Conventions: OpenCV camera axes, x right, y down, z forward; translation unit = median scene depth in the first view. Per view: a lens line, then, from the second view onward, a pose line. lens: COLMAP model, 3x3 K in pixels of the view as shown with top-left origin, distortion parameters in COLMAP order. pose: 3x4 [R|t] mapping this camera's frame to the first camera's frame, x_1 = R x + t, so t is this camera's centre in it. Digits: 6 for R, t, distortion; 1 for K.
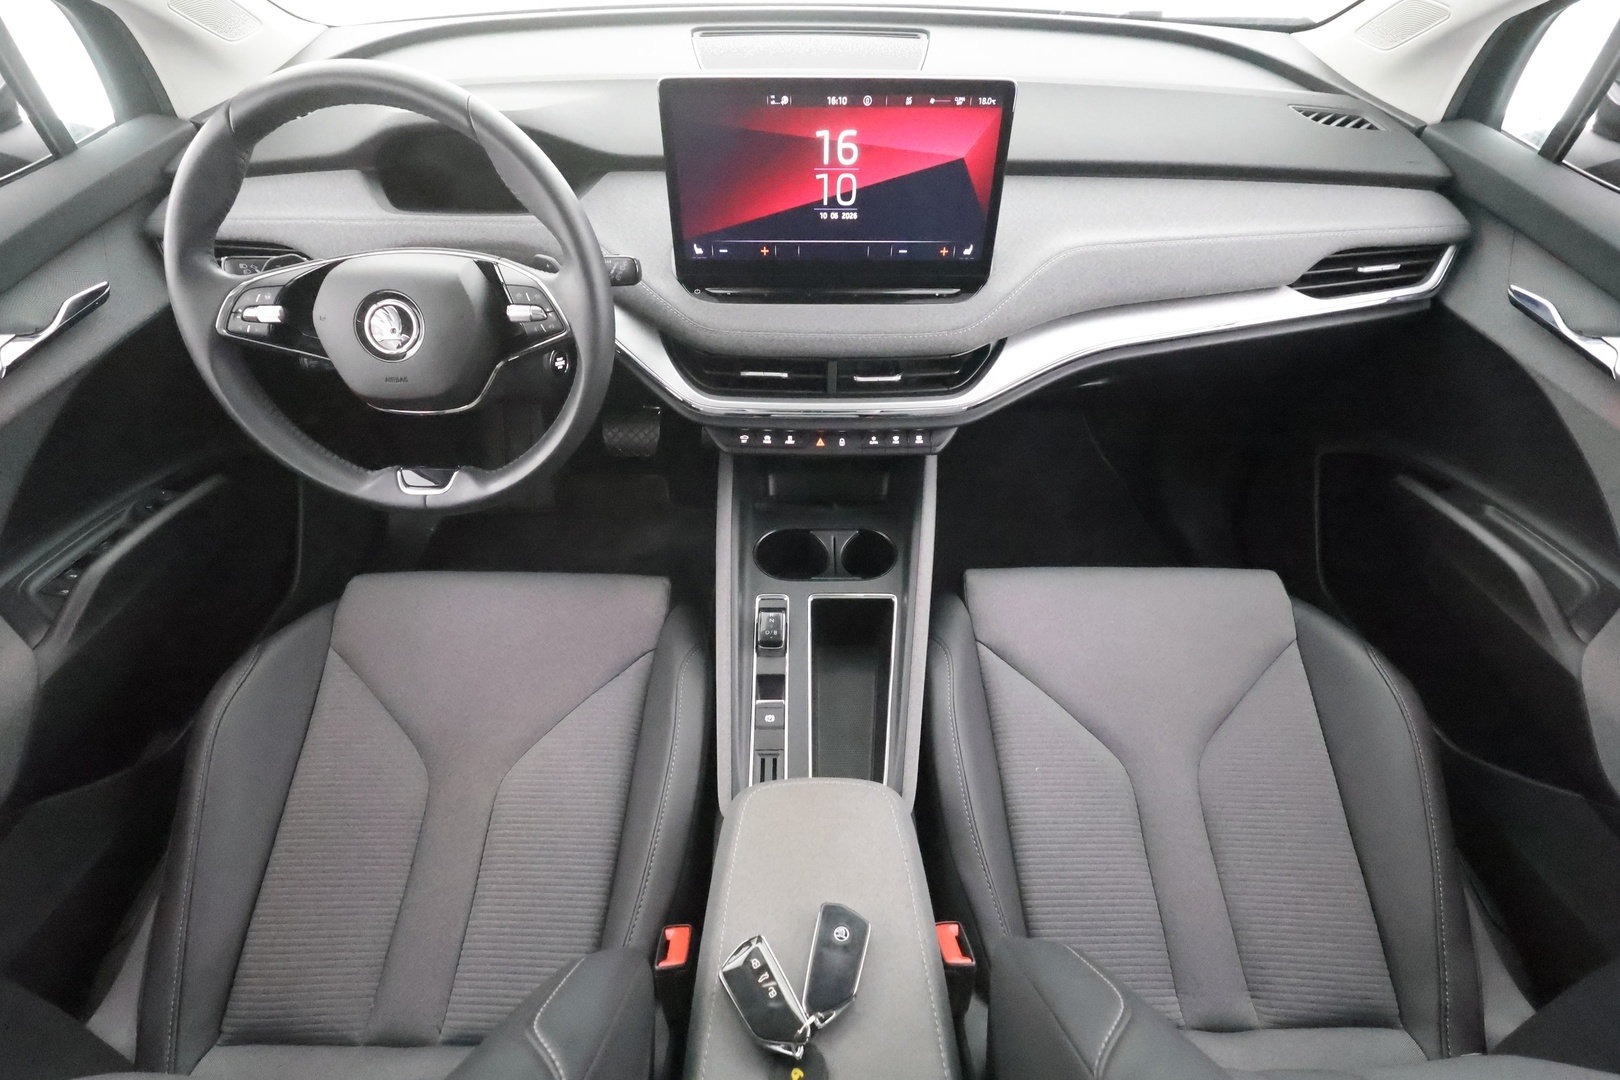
lens RADIAL K [[744.4, 0, 815.4], [0, 744.4, 527.7], [0, 0, 1]] dist [0.000940, 0.000184]
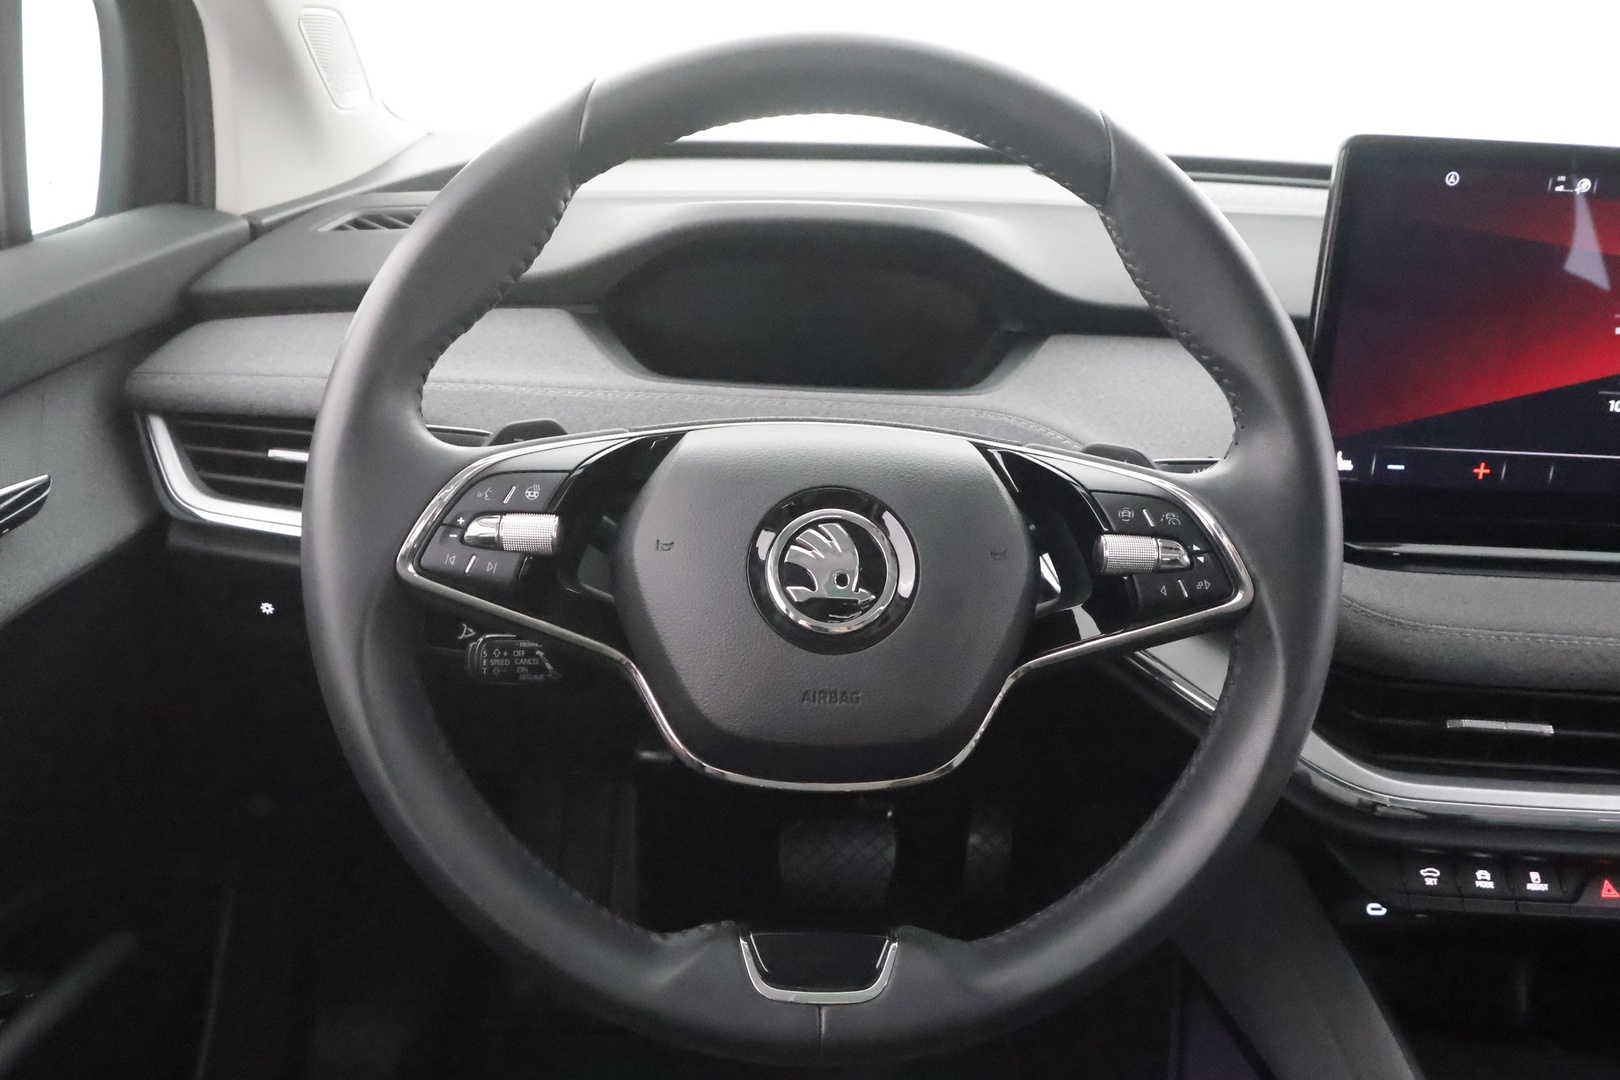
lens RADIAL K [[1225.7, 0, 810.0], [0, 1225.7, 540.0], [0, 0, 1]] dist [-0.011529, 0.003141]
pose [[0.998632, 0.037834, 0.036088, -0.507716], [-0.020899, 0.921513, -0.387786, -0.018687], [-0.047927, 0.386501, 0.921043, 0.309744]]
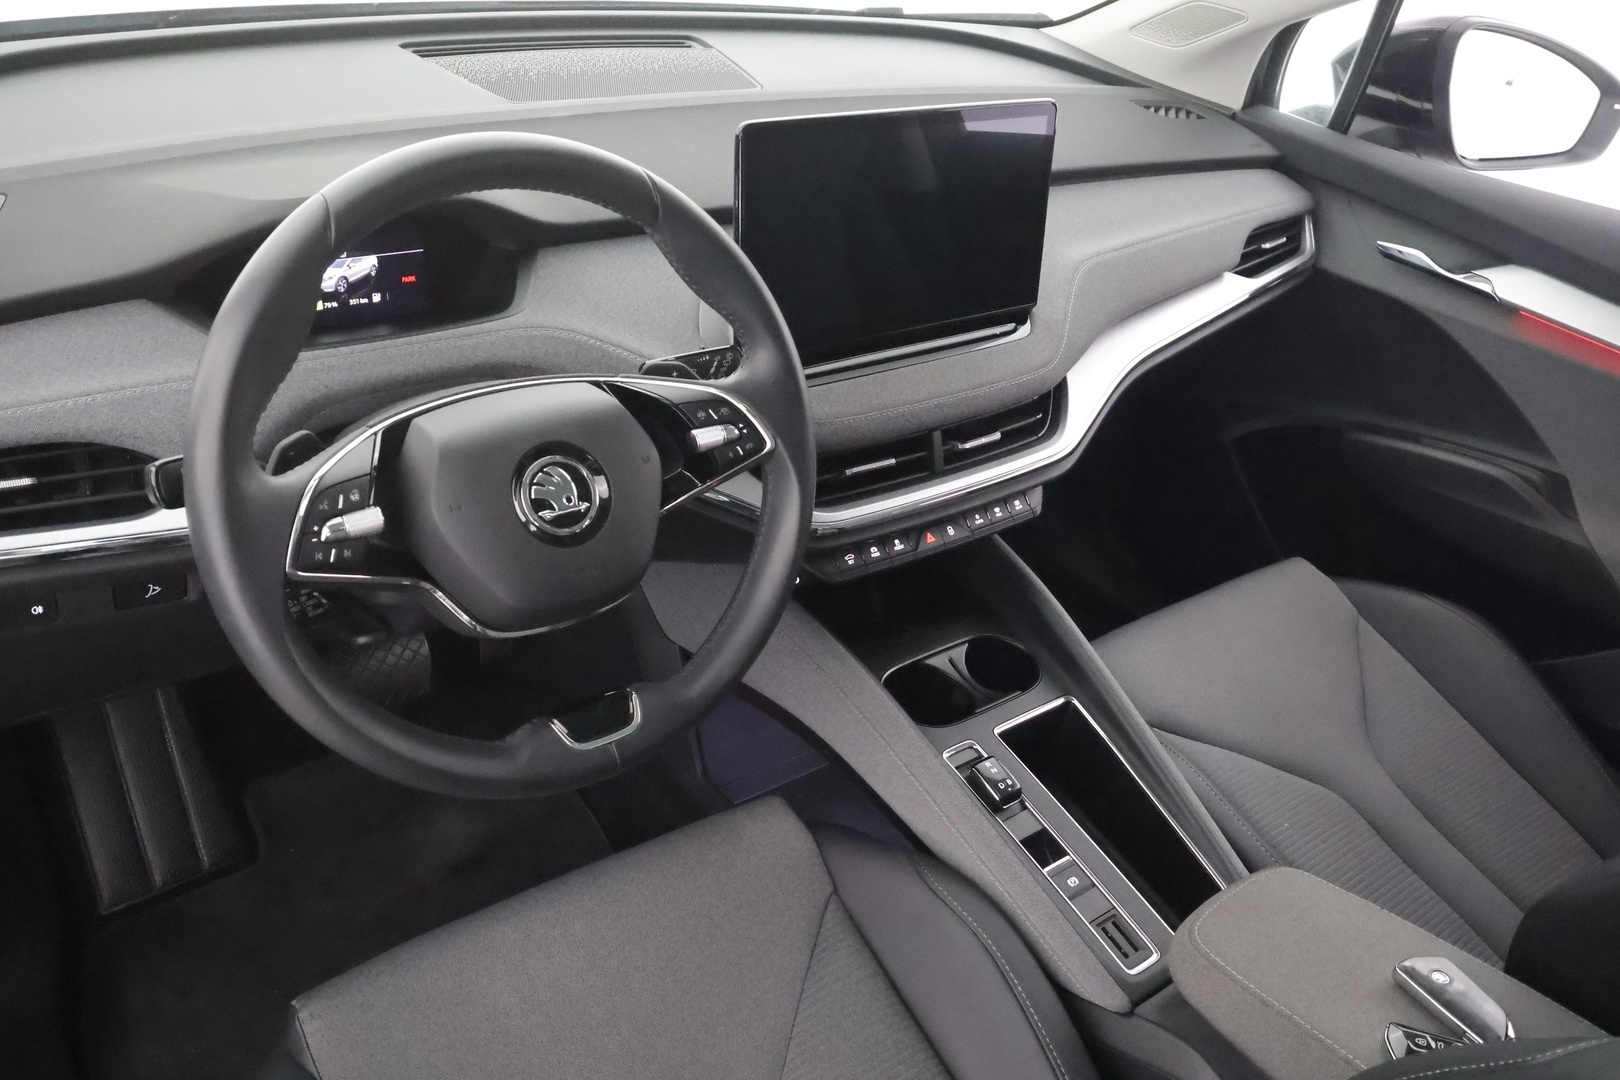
lens RADIAL K [[1294.5, 0, 803.3], [0, 1294.5, 515.2], [0, 0, 1]] dist [-0.001405, -0.005790]
pose [[0.796938, -0.237131, 0.555570, -0.871116], [0.341936, 0.935278, -0.091290, -0.061931], [-0.497965, 0.262722, 0.826443, -0.046017]]
